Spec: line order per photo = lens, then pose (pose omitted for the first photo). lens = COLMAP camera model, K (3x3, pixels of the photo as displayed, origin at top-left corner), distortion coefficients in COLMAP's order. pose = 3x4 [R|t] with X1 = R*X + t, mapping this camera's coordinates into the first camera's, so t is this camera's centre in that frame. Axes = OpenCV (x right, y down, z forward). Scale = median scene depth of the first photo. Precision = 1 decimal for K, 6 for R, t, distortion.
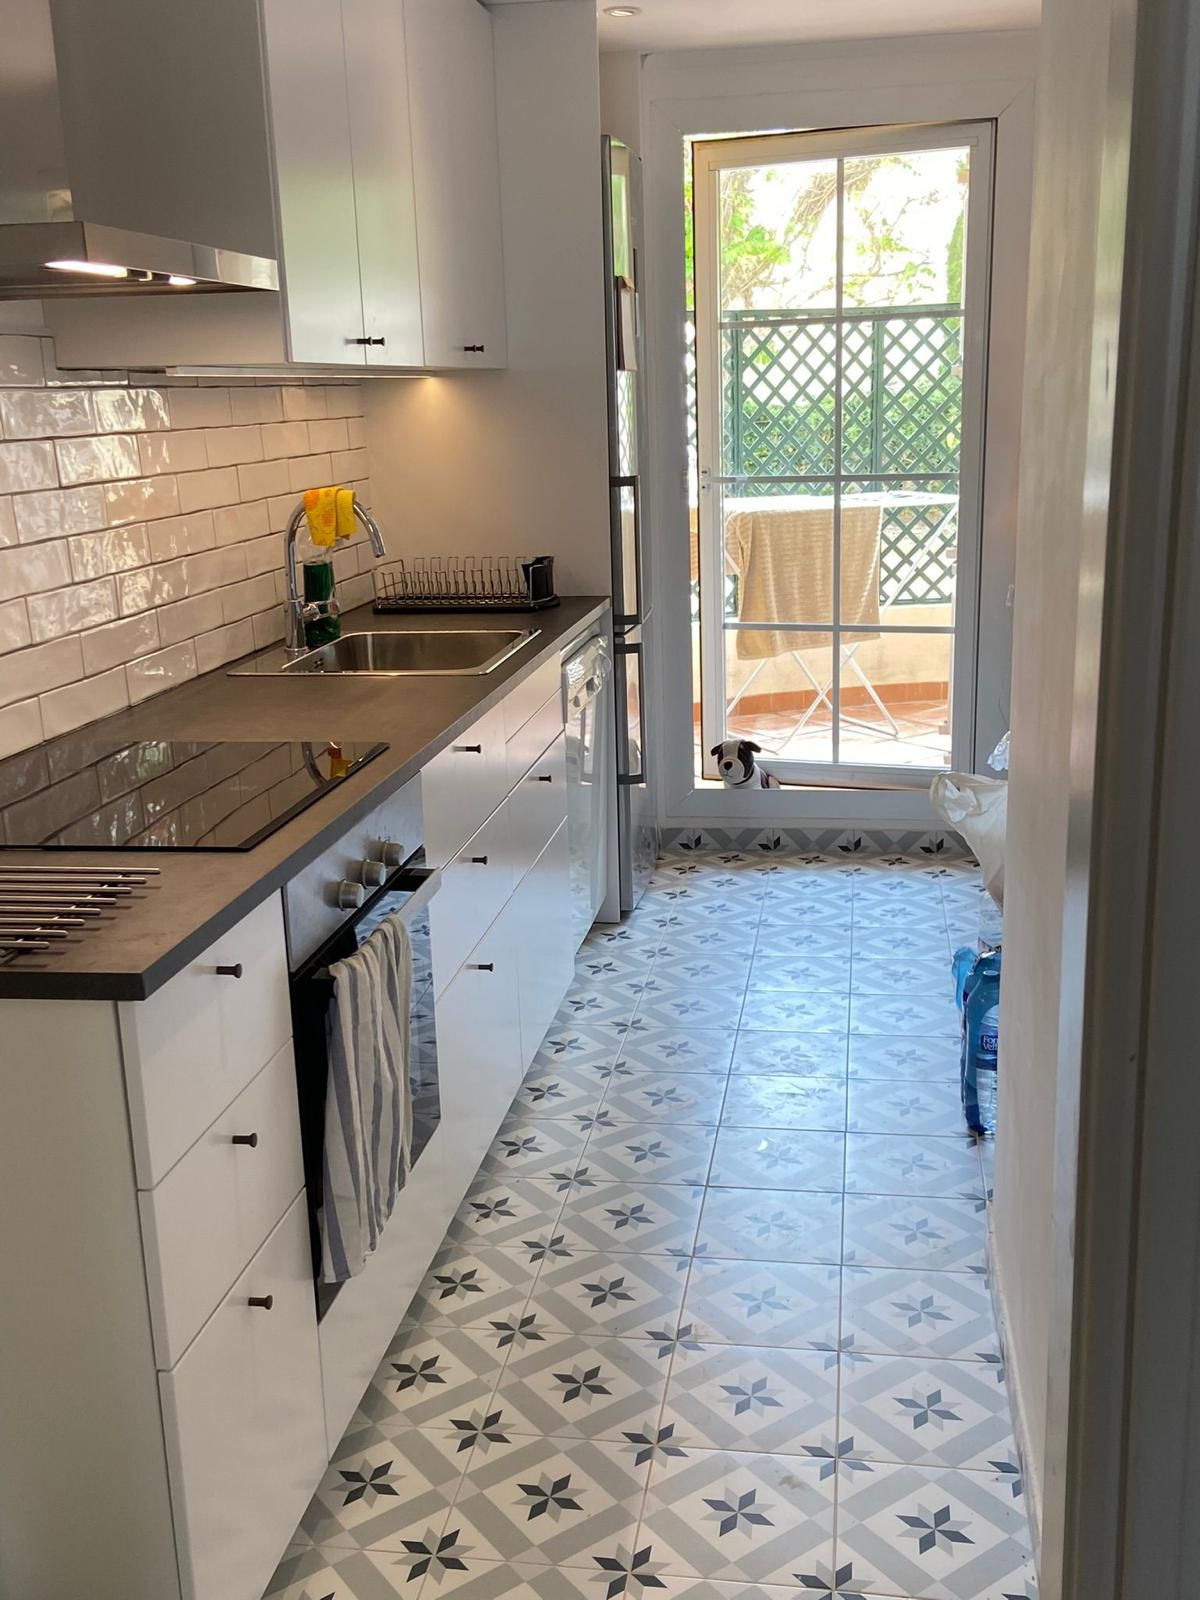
lens RADIAL K [[1678.0, 0, 600.0], [0, 1678.0, 800.0], [0, 0, 1]] dist [0.117832, -0.007565]
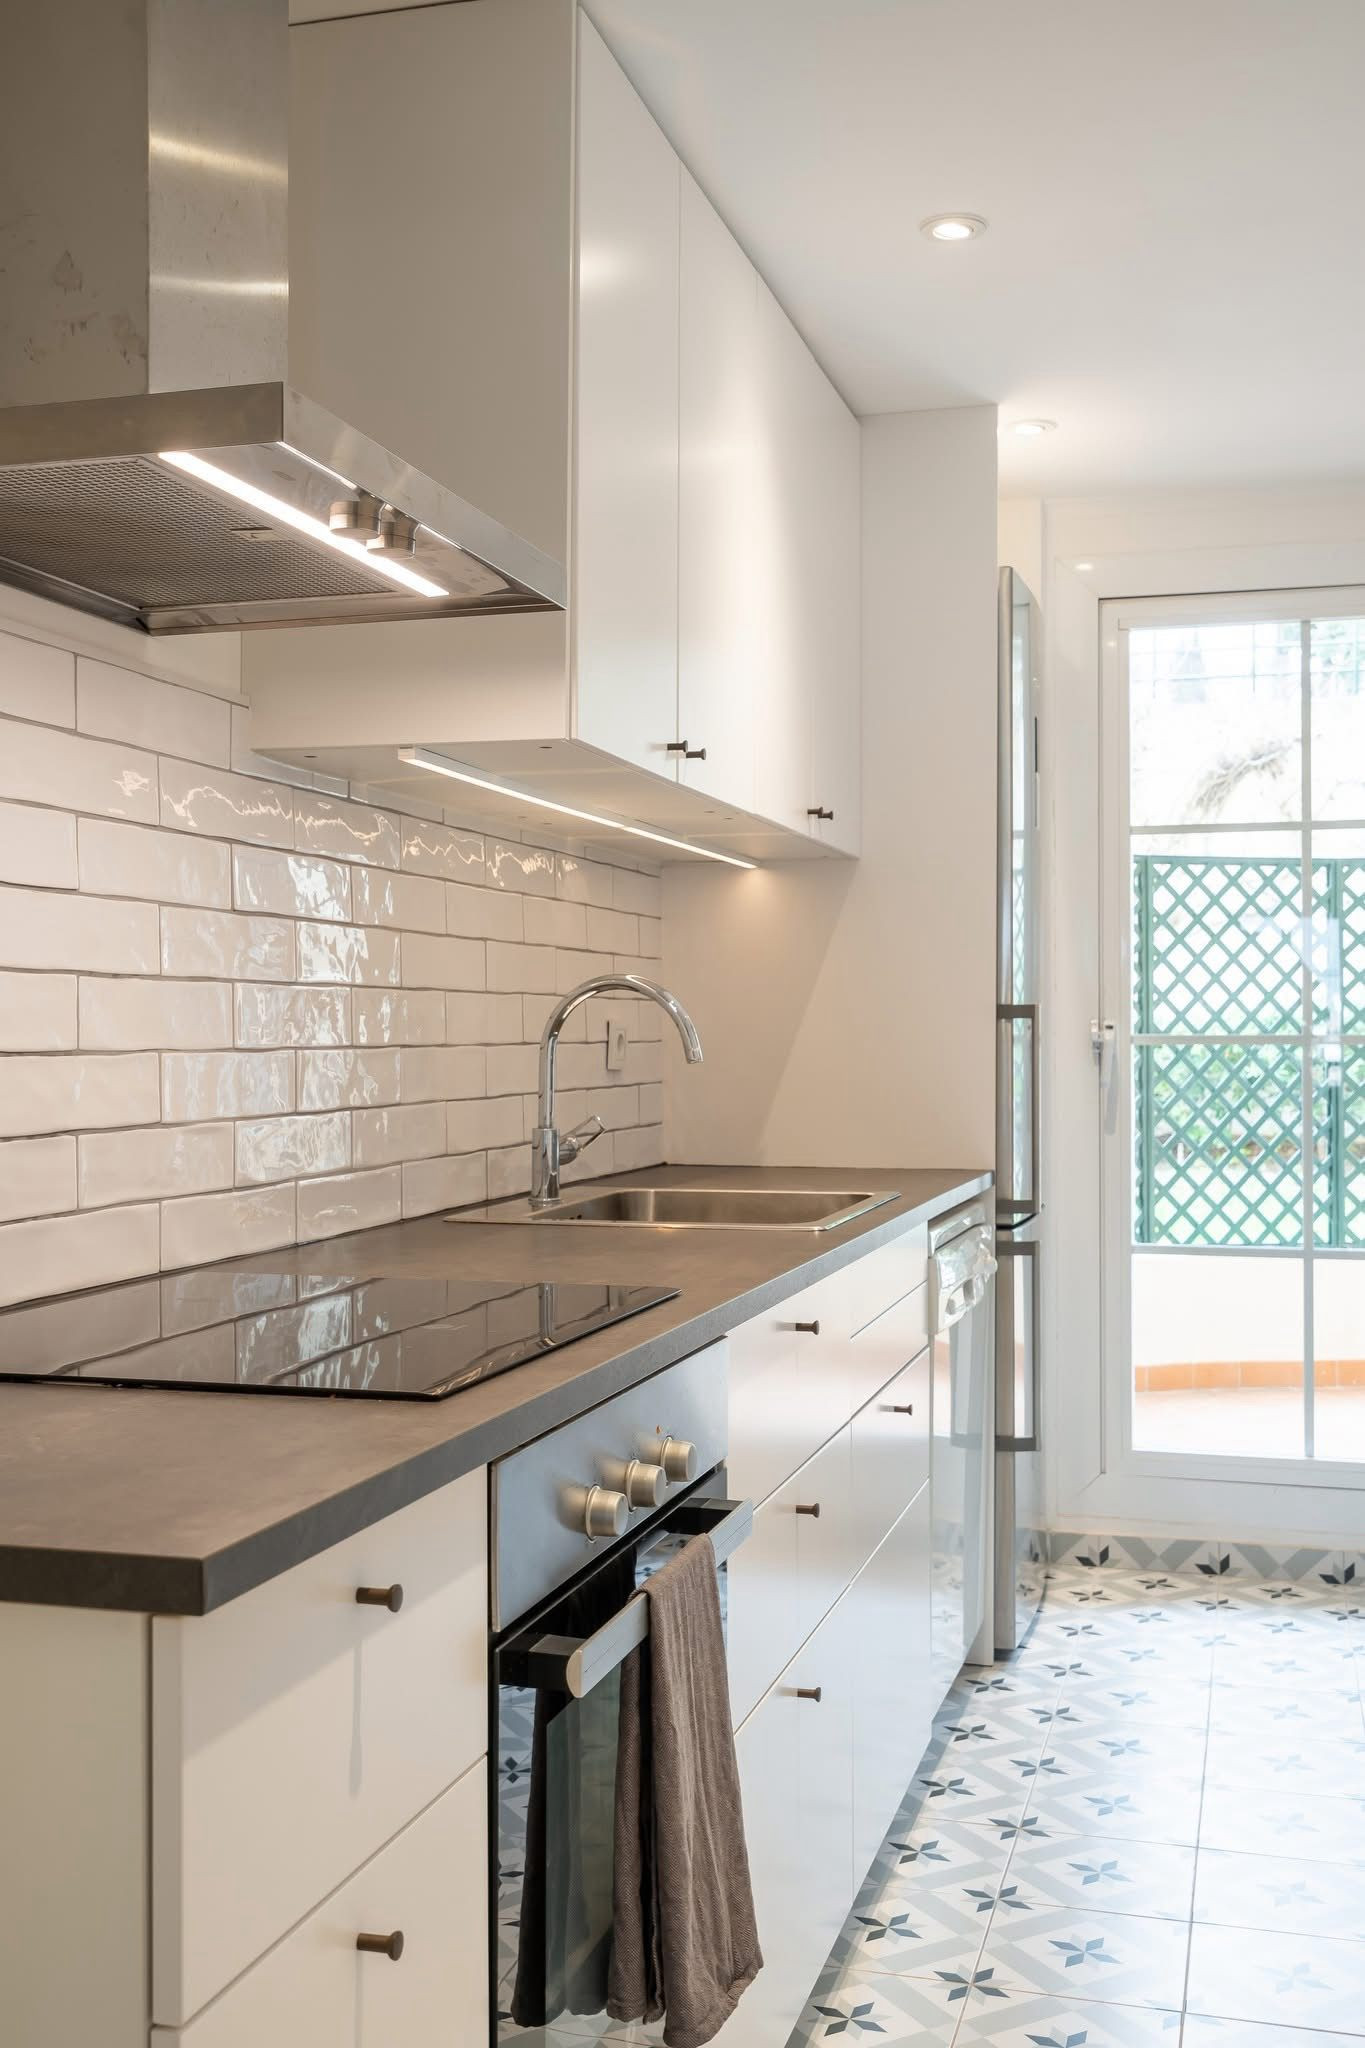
lens RADIAL K [[2024.2, 0, 682.5], [0, 2024.2, 1024.0], [0, 0, 1]] dist [0.003512, 0.039584]
pose [[0.992724, 0.032672, -0.115896, -0.030726], [-0.061031, 0.966218, -0.250394, 0.043576], [0.103800, 0.255645, 0.961182, 0.189708]]
